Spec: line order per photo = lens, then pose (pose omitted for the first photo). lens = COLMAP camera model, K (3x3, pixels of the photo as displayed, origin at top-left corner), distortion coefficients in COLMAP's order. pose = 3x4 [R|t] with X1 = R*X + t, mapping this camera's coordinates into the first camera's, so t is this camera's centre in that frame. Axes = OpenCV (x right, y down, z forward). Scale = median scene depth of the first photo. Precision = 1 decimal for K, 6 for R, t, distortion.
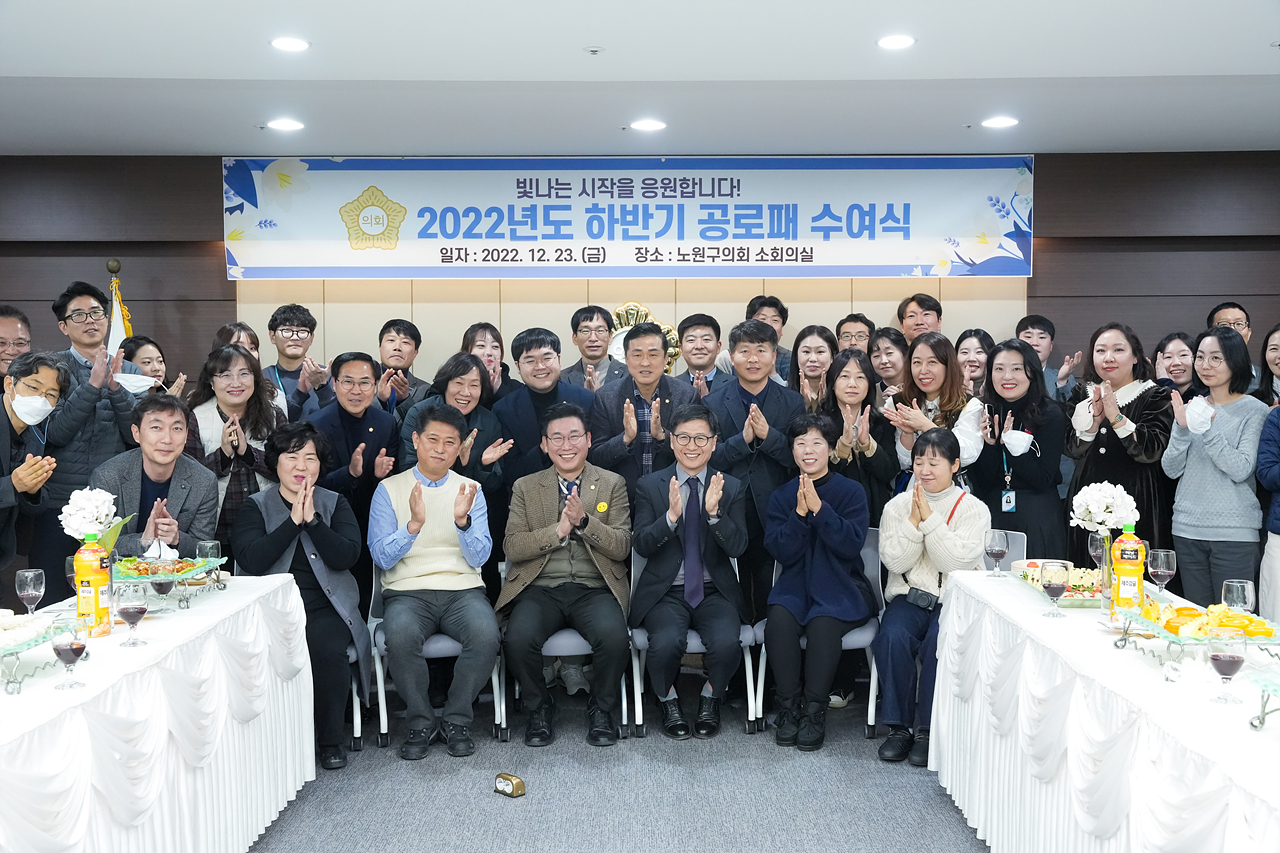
lens RADIAL K [[1431.8, 0, 640.4], [0, 1431.8, 434.9], [0, 0, 1]] dist [0.011823, 0.000000]
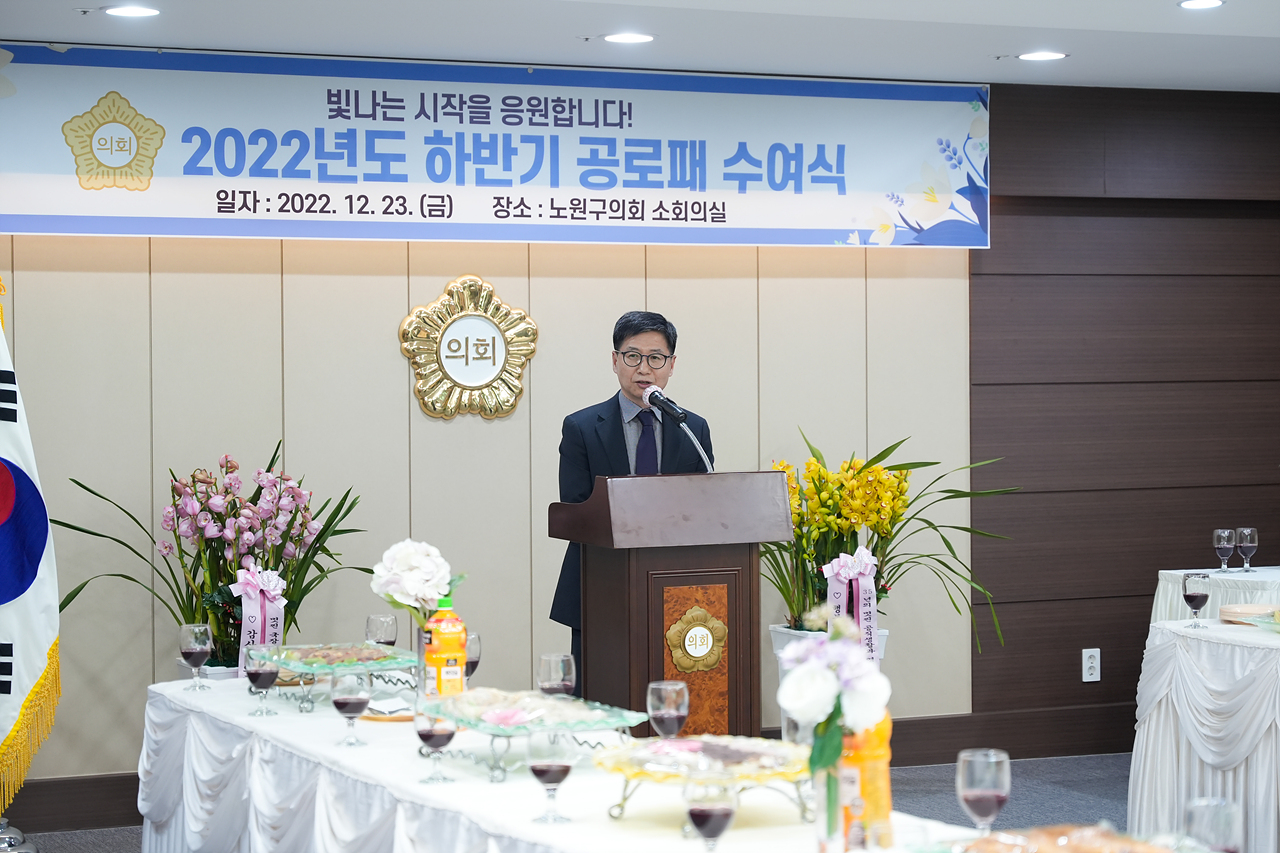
lens RADIAL K [[2757.3, 0, 623.2], [0, 2757.3, 399.1], [0, 0, 1]] dist [0.034975, 0.000000]
pose [[0.907122, -0.007734, 0.420798, -0.502151], [0.020521, 0.999455, -0.025868, 0.000969], [-0.420368, 0.032101, 0.906786, -0.215854]]
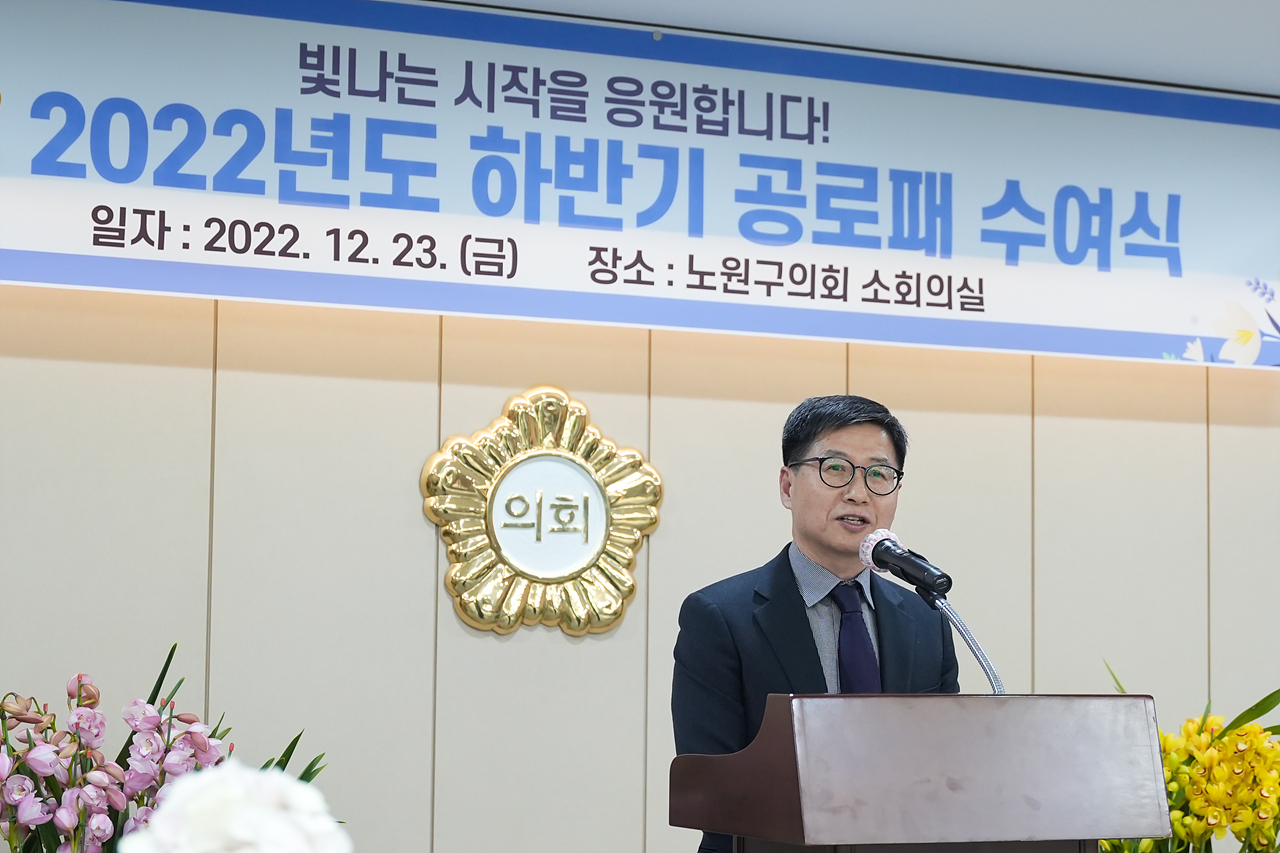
lens RADIAL K [[2877.1, 0, 767.1], [0, 2877.1, 472.9], [0, 0, 1]] dist [0.020208, 0.000000]
pose [[0.907503, 0.045133, 0.417613, -0.287706], [0.005548, 0.992836, -0.119357, 0.026149], [-0.420009, 0.110634, 0.900751, 0.272461]]
